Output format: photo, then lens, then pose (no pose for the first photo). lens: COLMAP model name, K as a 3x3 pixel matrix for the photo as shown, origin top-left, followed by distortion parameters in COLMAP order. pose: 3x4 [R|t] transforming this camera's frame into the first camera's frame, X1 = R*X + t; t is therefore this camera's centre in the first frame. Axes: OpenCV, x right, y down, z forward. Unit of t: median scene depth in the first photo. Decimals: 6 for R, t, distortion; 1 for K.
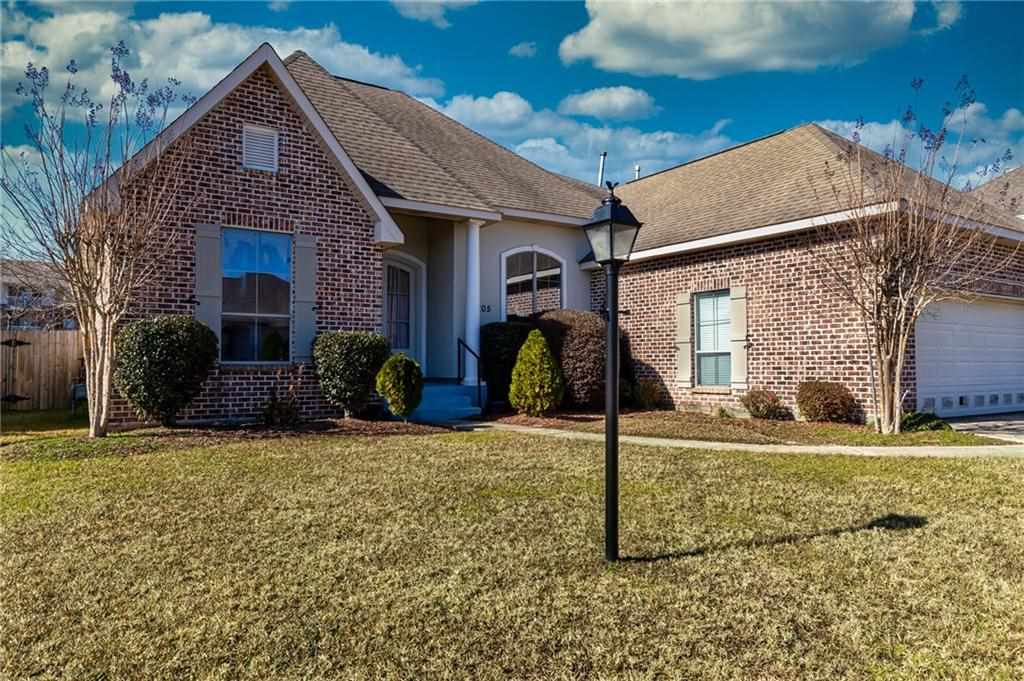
lens RADIAL K [[416.1, 0, 511.7], [0, 416.1, 344.1], [0, 0, 1]] dist [-0.000150, 0.000276]
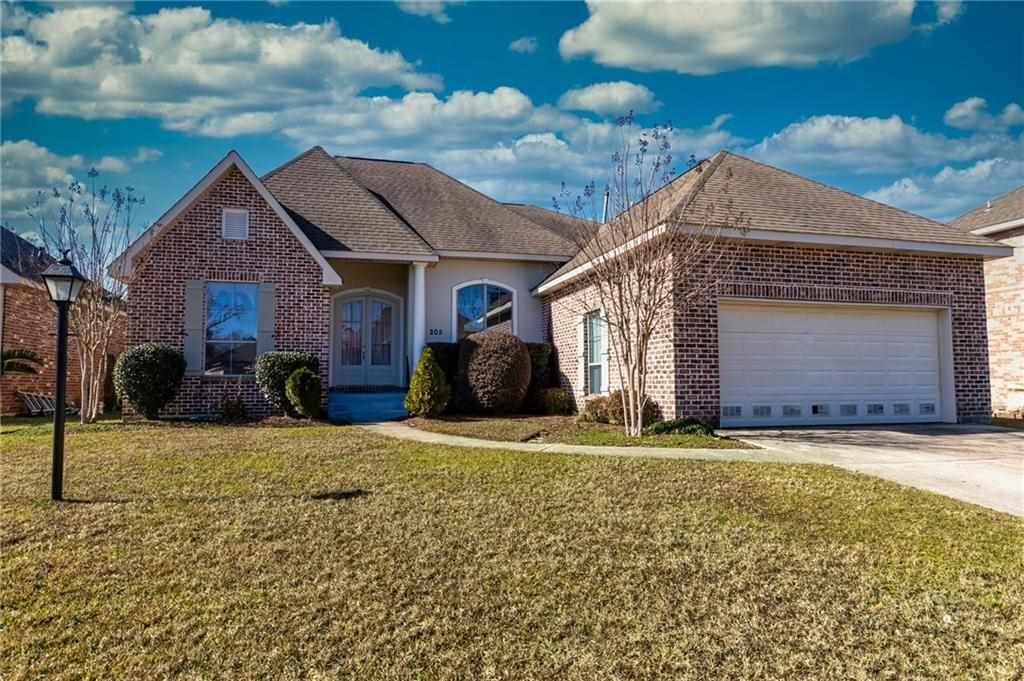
lens RADIAL K [[352.3, 0, 514.1], [0, 352.3, 357.0], [0, 0, 1]] dist [0.003038, 0.000024]
pose [[0.979955, -0.016355, -0.198545, 0.459797], [0.013754, 0.999801, -0.014470, 0.009784], [0.198742, 0.011449, 0.979985, 0.014532]]
